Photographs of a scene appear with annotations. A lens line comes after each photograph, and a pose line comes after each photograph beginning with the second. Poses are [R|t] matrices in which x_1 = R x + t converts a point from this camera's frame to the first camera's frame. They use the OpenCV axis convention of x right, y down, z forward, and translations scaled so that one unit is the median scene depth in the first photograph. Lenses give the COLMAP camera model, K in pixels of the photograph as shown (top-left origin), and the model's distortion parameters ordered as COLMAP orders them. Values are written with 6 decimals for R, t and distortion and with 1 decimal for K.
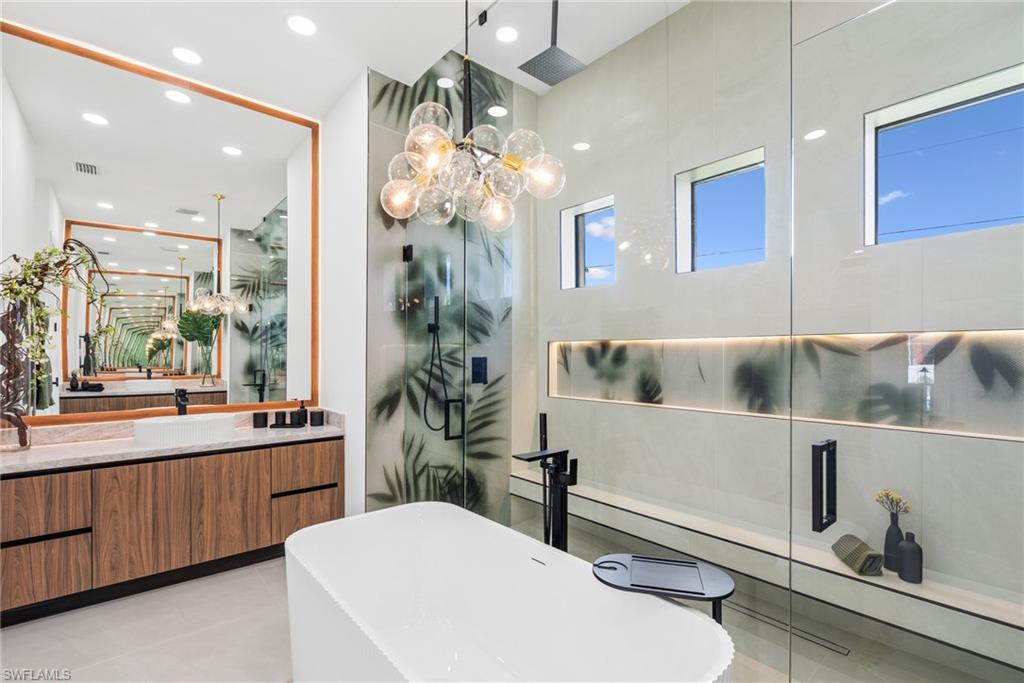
lens RADIAL K [[460.0, 0, 507.8], [0, 460.0, 346.2], [0, 0, 1]] dist [-0.002518, 0.000668]
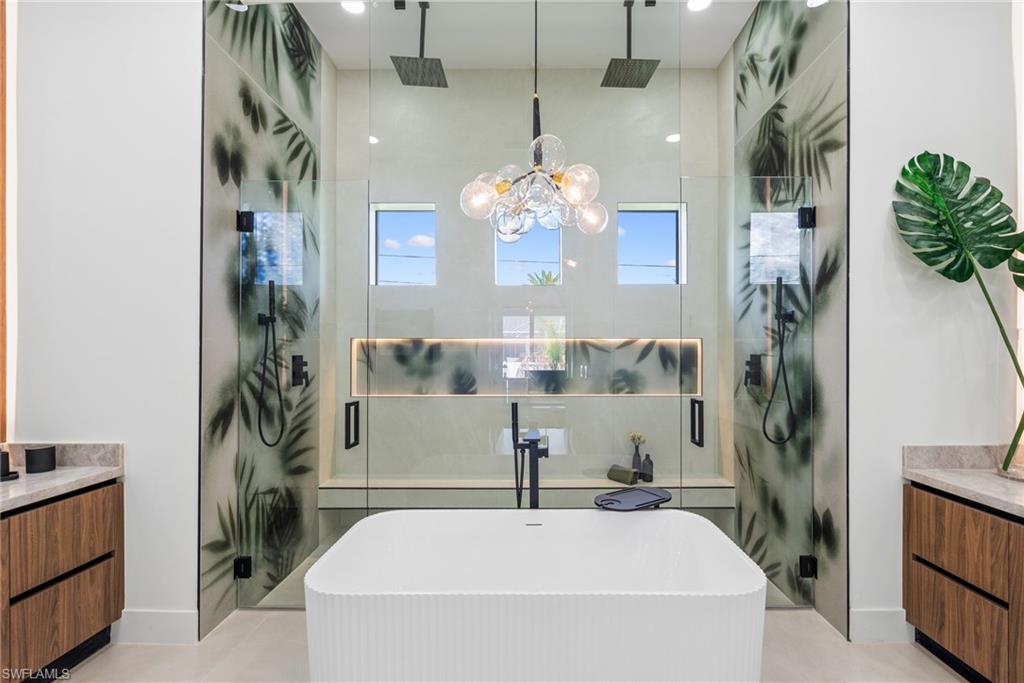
lens RADIAL K [[465.2, 0, 538.2], [0, 465.2, 344.0], [0, 0, 1]] dist [0.003864, 0.000582]
pose [[0.650341, 0.009973, 0.759577, -0.495113], [-0.012041, 0.999924, -0.002819, -0.000269], [-0.759547, -0.007313, 0.650411, 0.117434]]
